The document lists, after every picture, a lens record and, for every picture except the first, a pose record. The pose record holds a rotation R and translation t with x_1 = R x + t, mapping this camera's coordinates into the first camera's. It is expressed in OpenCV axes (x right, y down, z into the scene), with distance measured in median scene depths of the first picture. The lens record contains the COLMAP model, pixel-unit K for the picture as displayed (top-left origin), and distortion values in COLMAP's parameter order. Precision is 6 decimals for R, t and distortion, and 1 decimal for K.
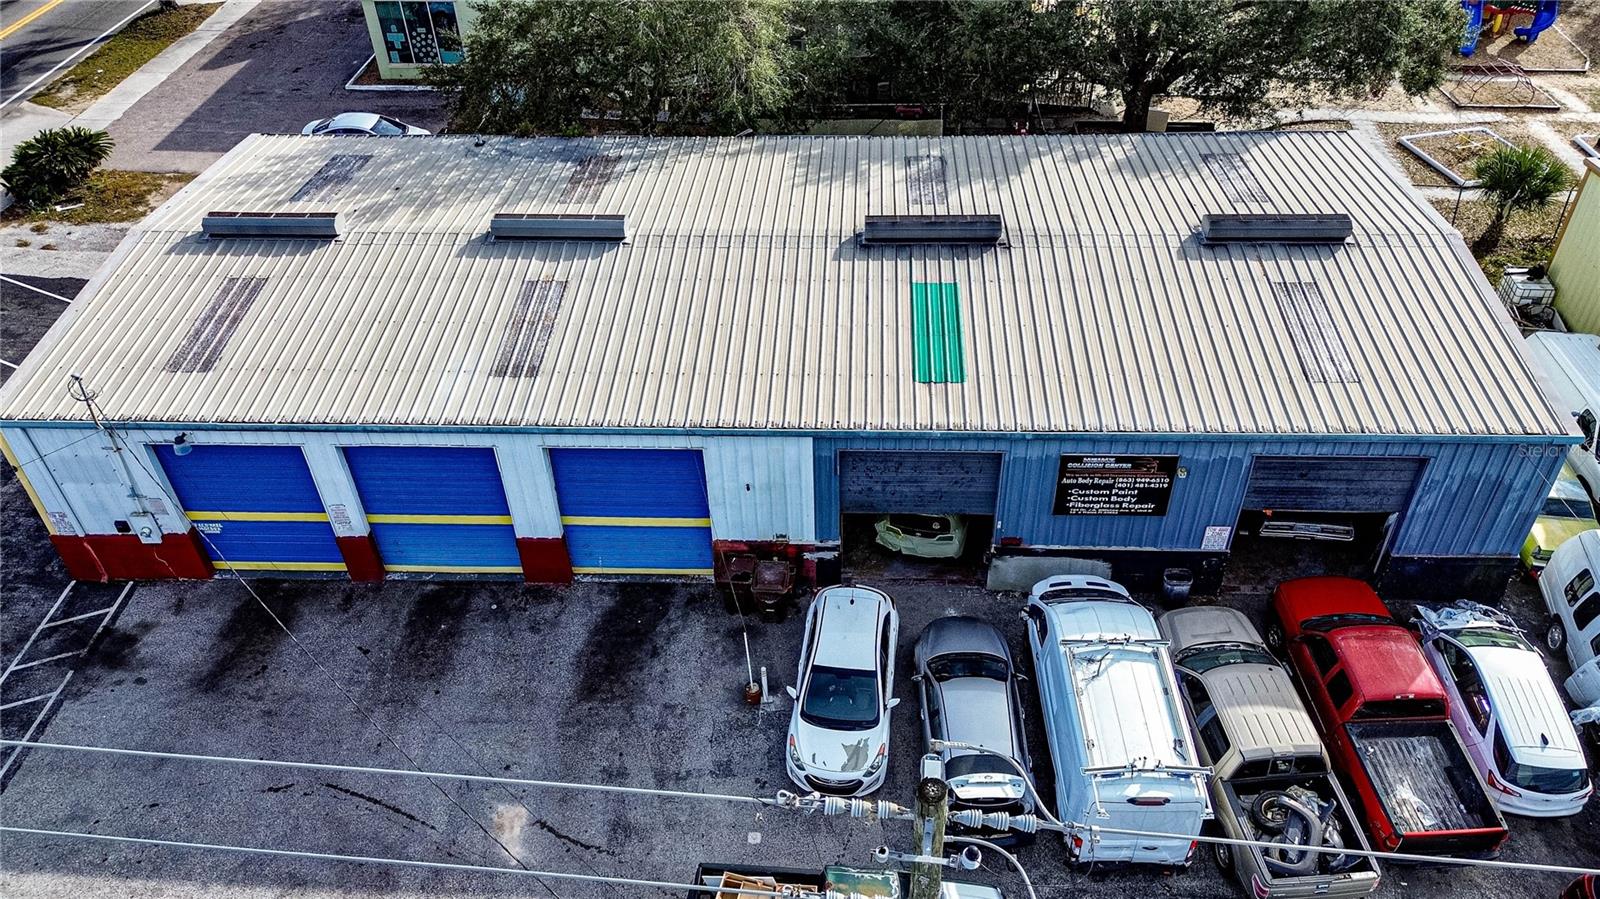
lens RADIAL K [[1166.9, 0, 800.0], [0, 1166.9, 449.5], [0, 0, 1]] dist [0.032696, -0.005338]
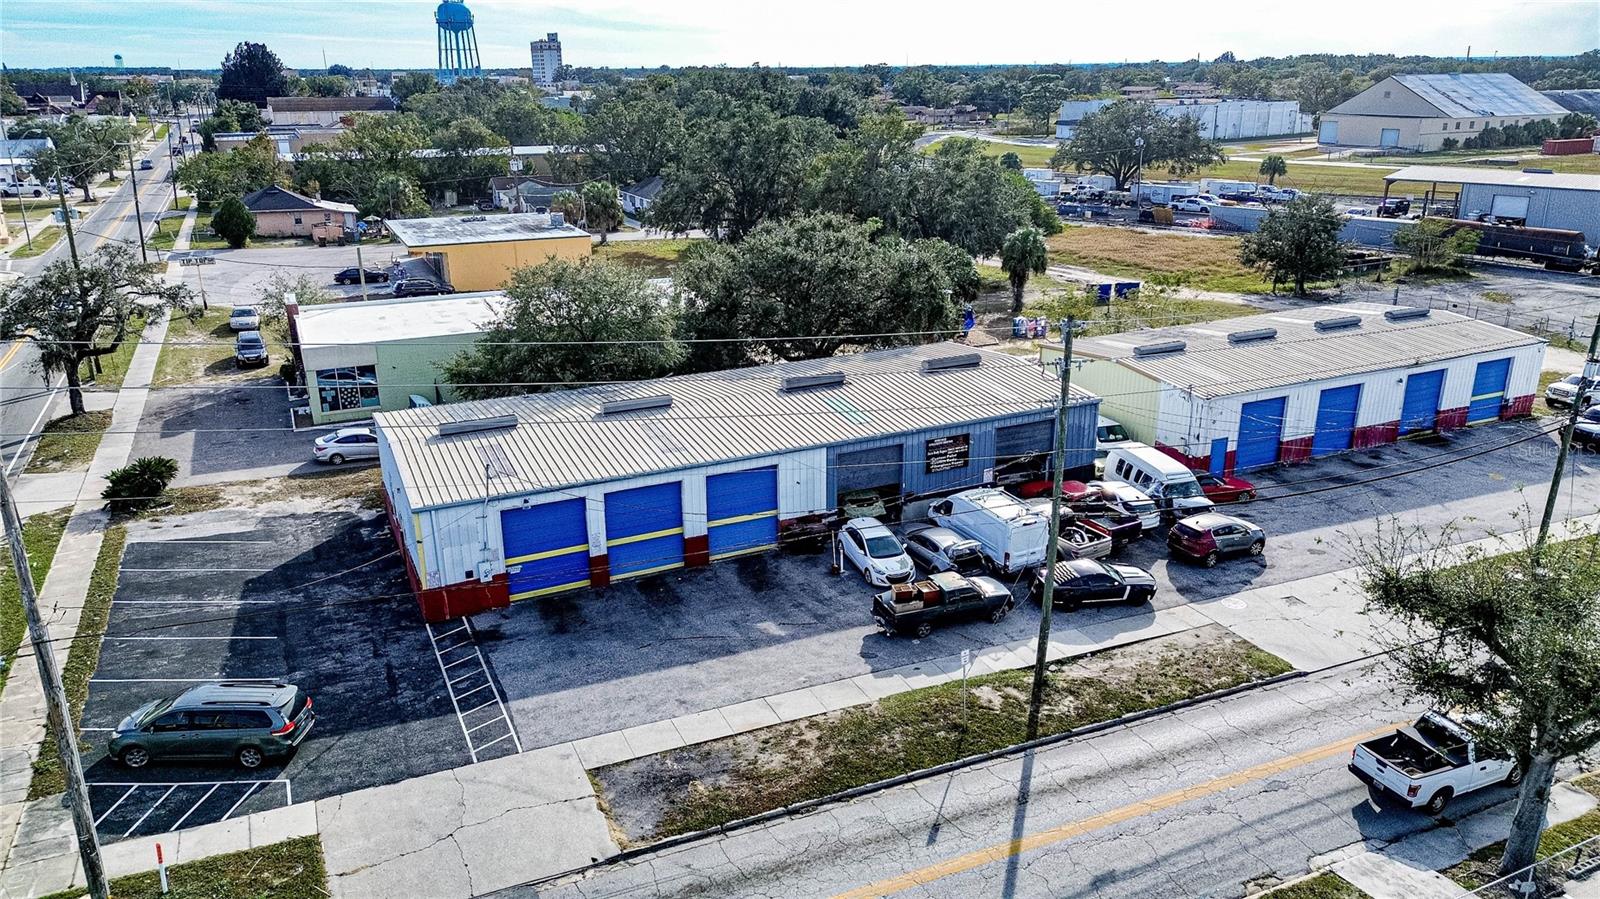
lens RADIAL K [[1130.4, 0, 804.6], [0, 1130.4, 440.4], [0, 0, 1]] dist [0.071884, -0.074317]
pose [[0.880914, -0.132915, 0.454228, -0.906585], [0.292051, 0.907892, -0.300729, 0.552943], [-0.372419, 0.397574, 0.838593, -0.687278]]
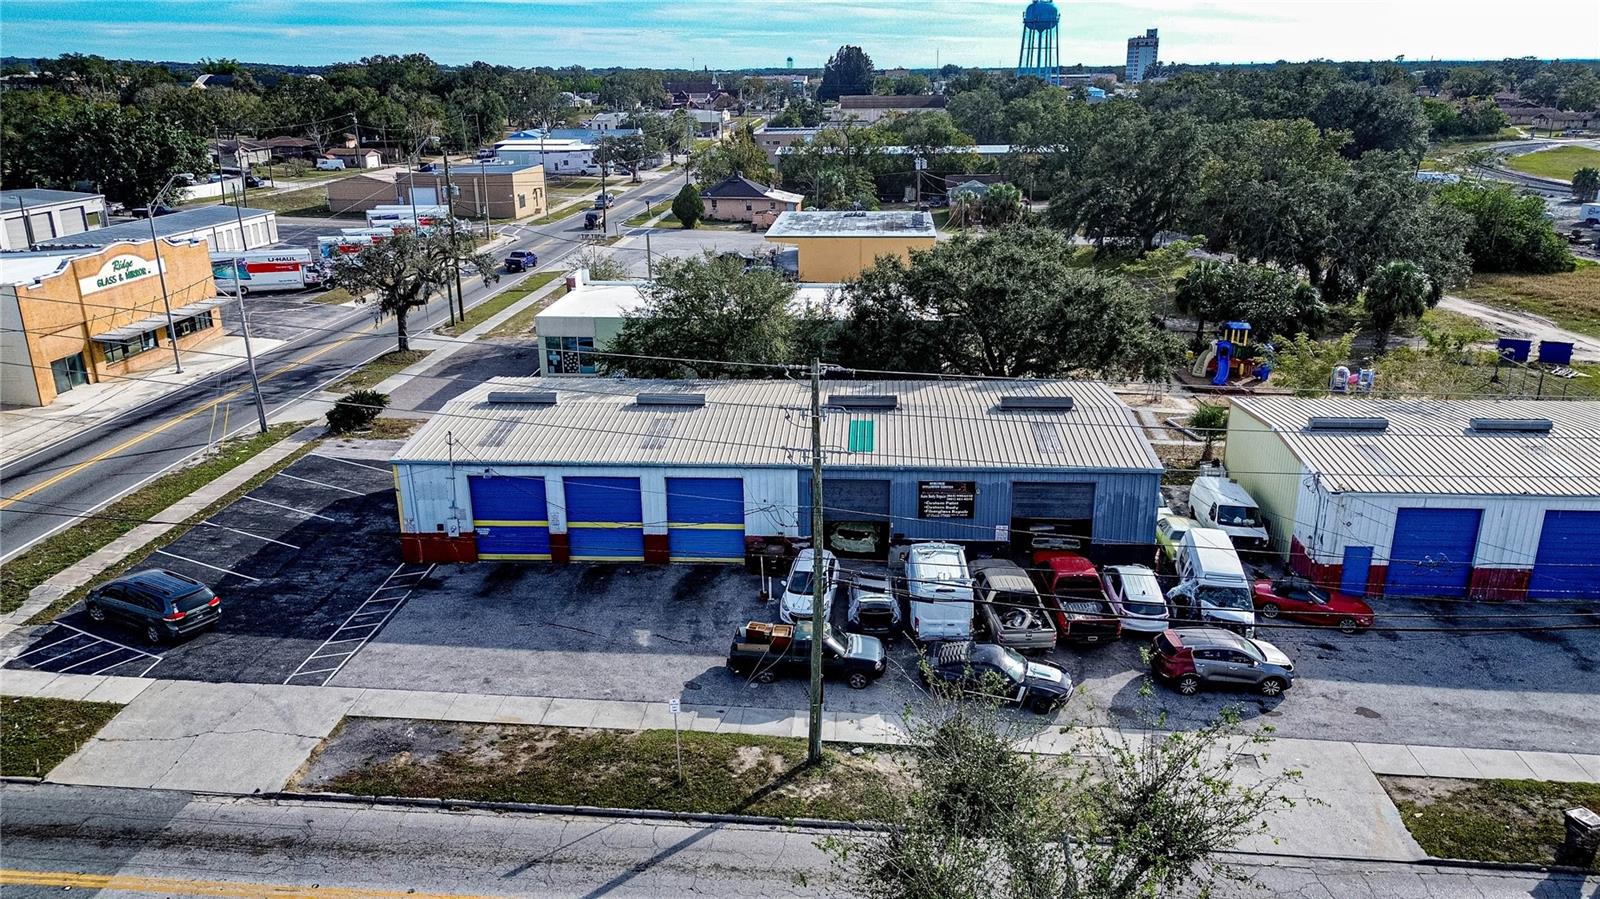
lens RADIAL K [[1130.4, 0, 804.6], [0, 1130.4, 440.4], [0, 0, 1]] dist [0.071884, -0.074317]
pose [[0.999799, 0.018032, -0.008746, 0.037380], [-0.019982, 0.930542, -0.365640, 0.625631], [0.001545, 0.365742, 0.930715, -0.816551]]
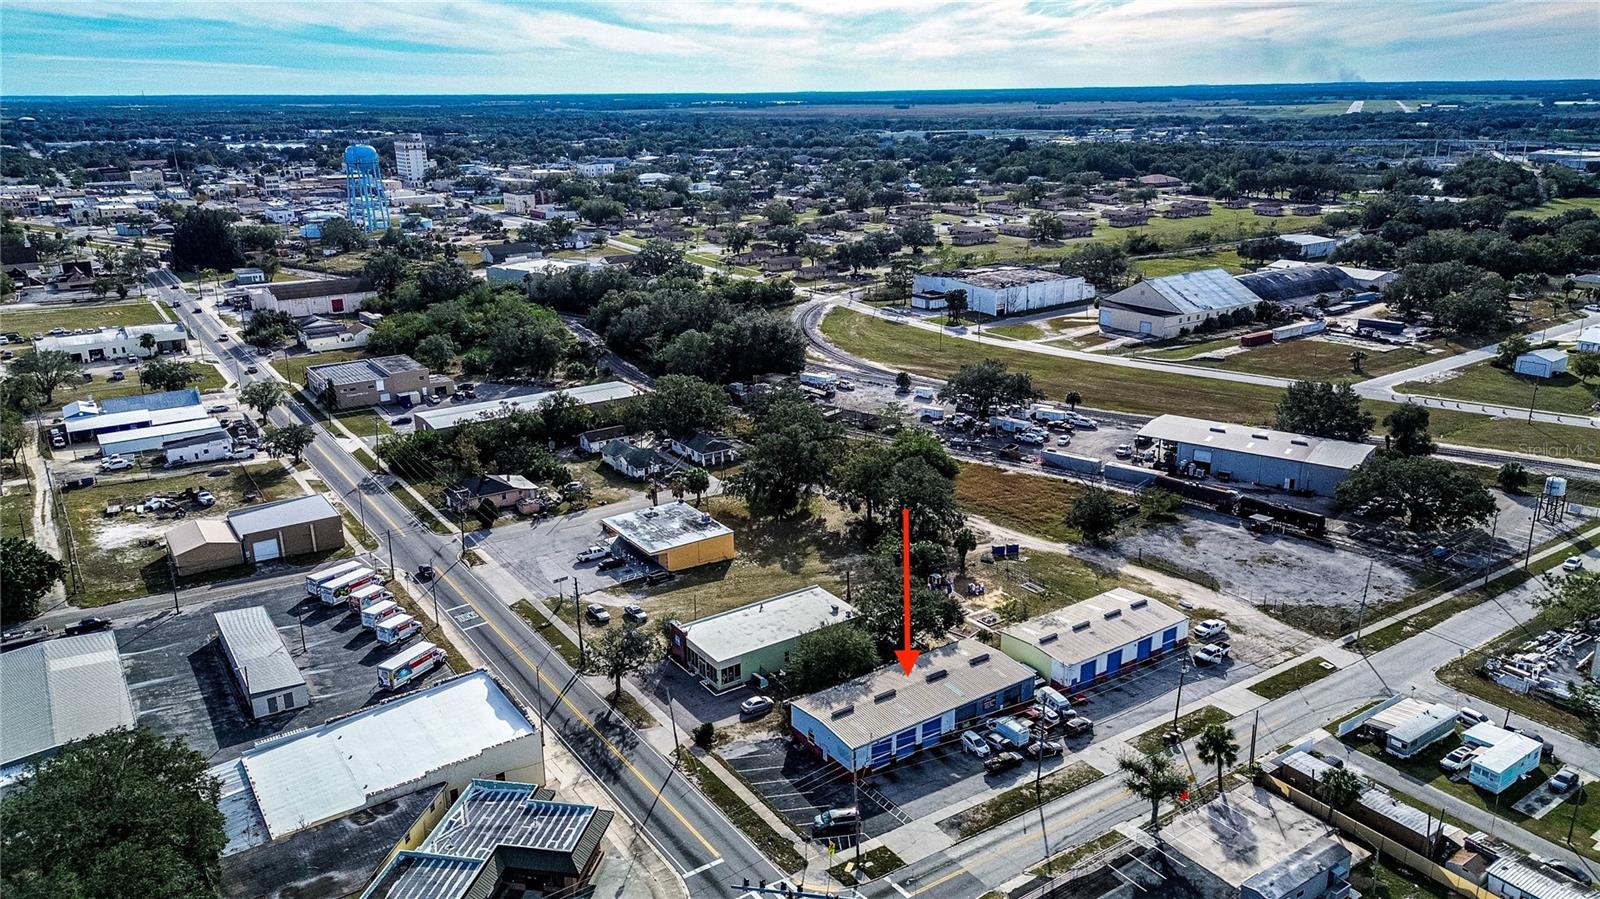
lens RADIAL K [[1130.4, 0, 804.6], [0, 1130.4, 440.4], [0, 0, 1]] dist [0.071884, -0.074317]
pose [[0.792092, -0.164367, 0.587855, -3.882592], [0.380808, 0.885730, -0.265457, 0.022810], [-0.477049, 0.434126, 0.764172, -3.842548]]
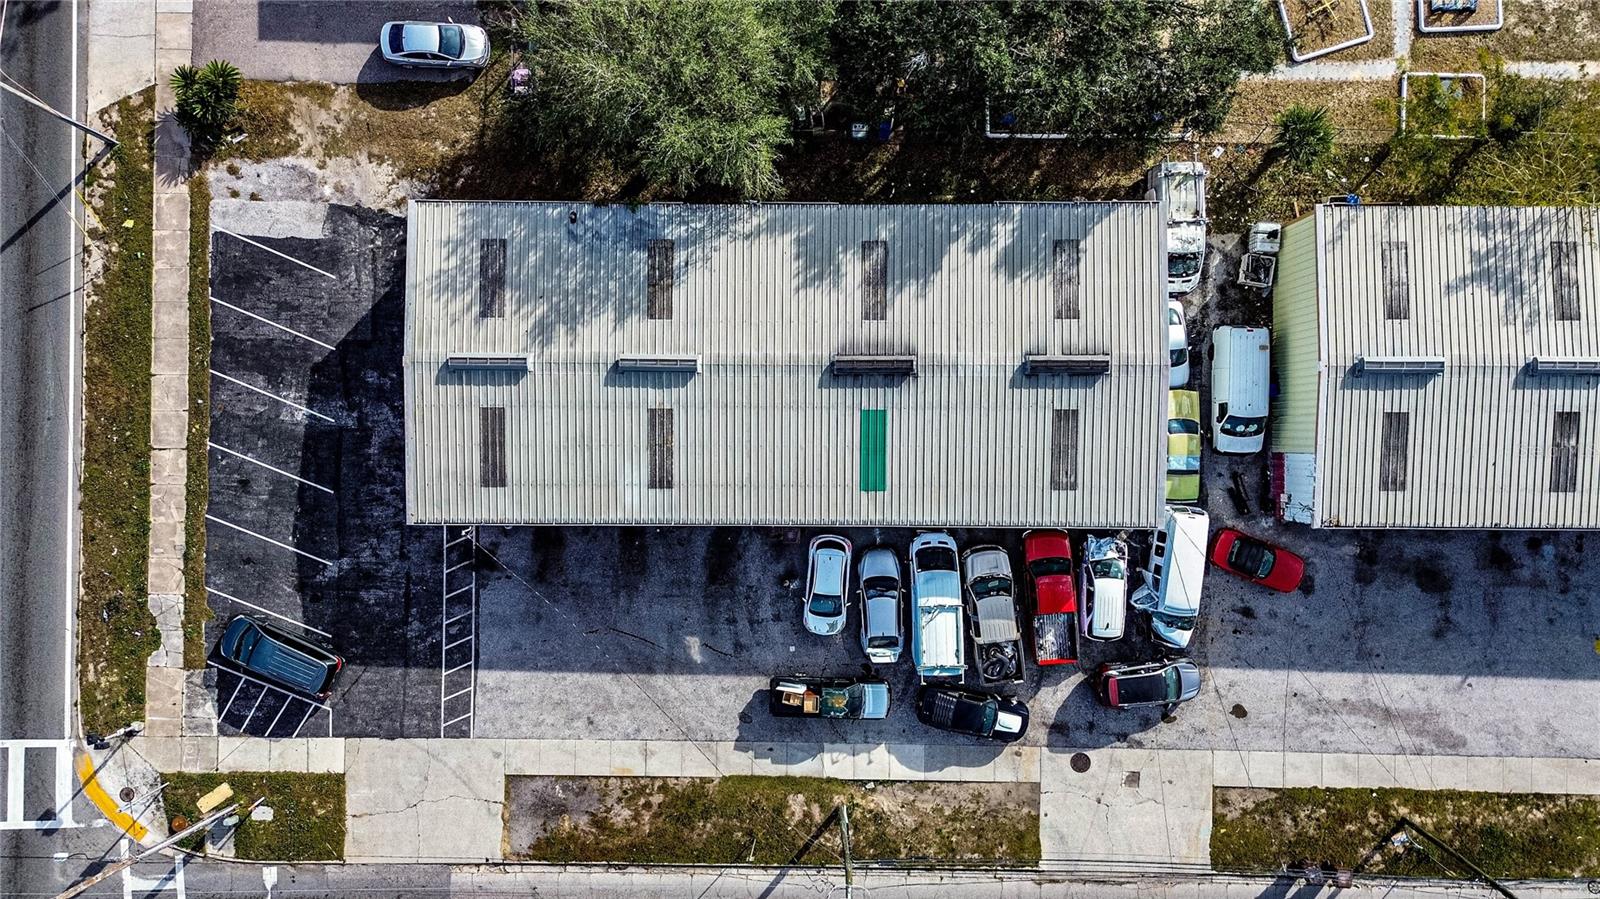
lens RADIAL K [[1130.4, 0, 804.6], [0, 1130.4, 440.4], [0, 0, 1]] dist [0.071884, -0.074317]
pose [[0.999052, -0.042882, 0.007471, -0.009507], [0.021545, 0.636287, 0.771151, -1.577484], [-0.037823, -0.770259, 0.636608, -0.175582]]
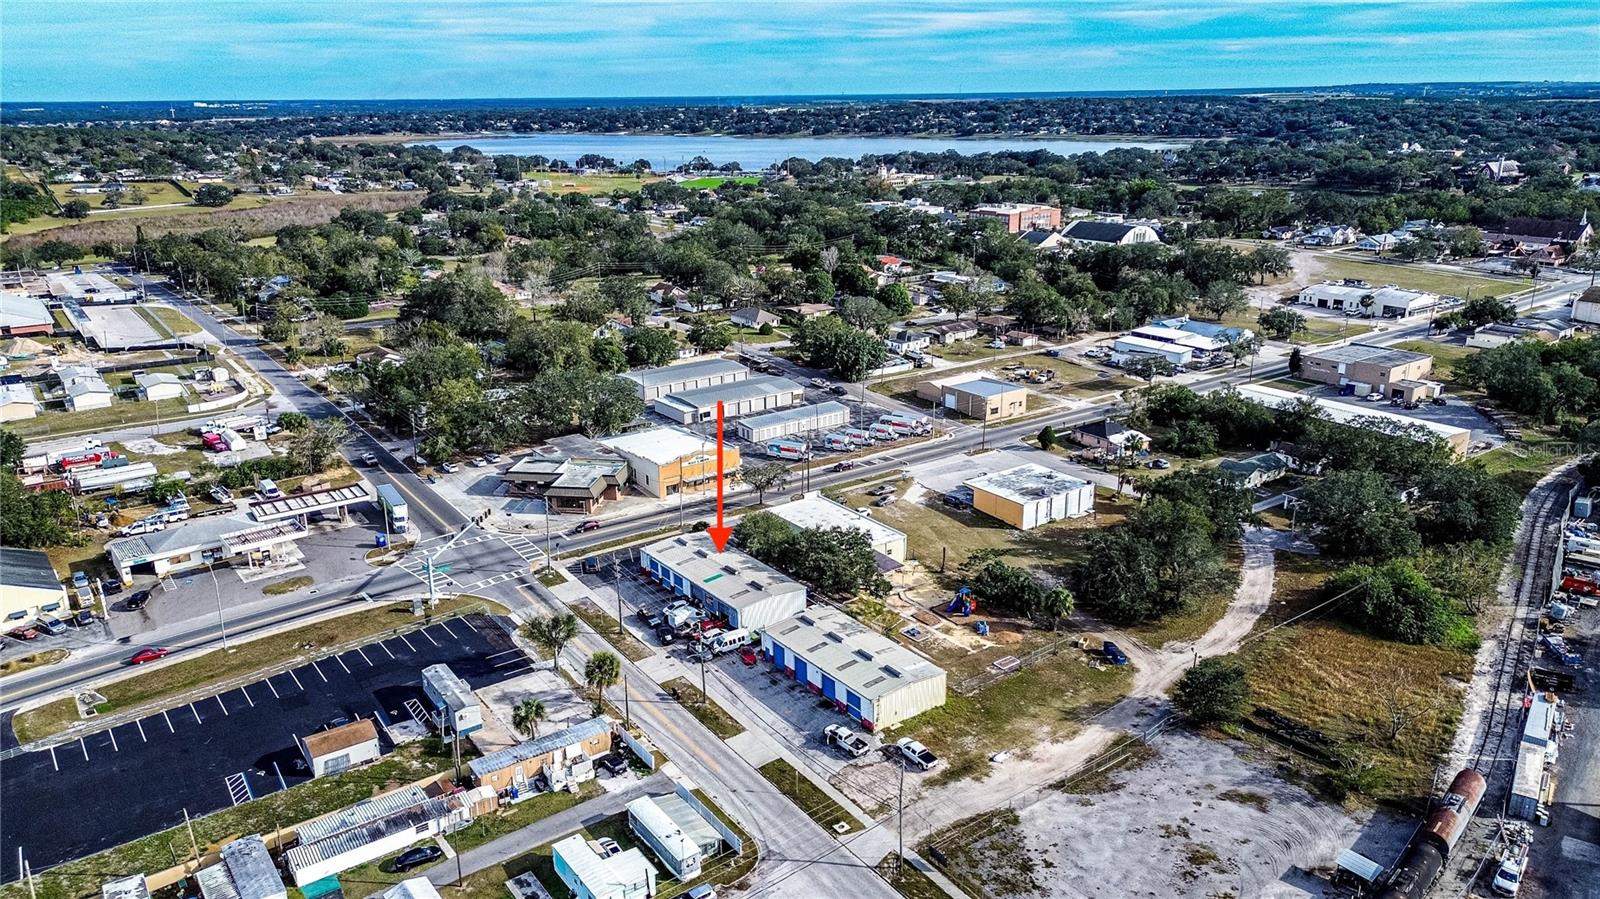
lens RADIAL K [[1130.4, 0, 804.6], [0, 1130.4, 440.4], [0, 0, 1]] dist [0.071884, -0.074317]
pose [[0.629646, 0.244948, -0.737256, 5.805699], [-0.497497, 0.856015, -0.140478, -0.135313], [0.596693, 0.455234, 0.660848, -3.998524]]
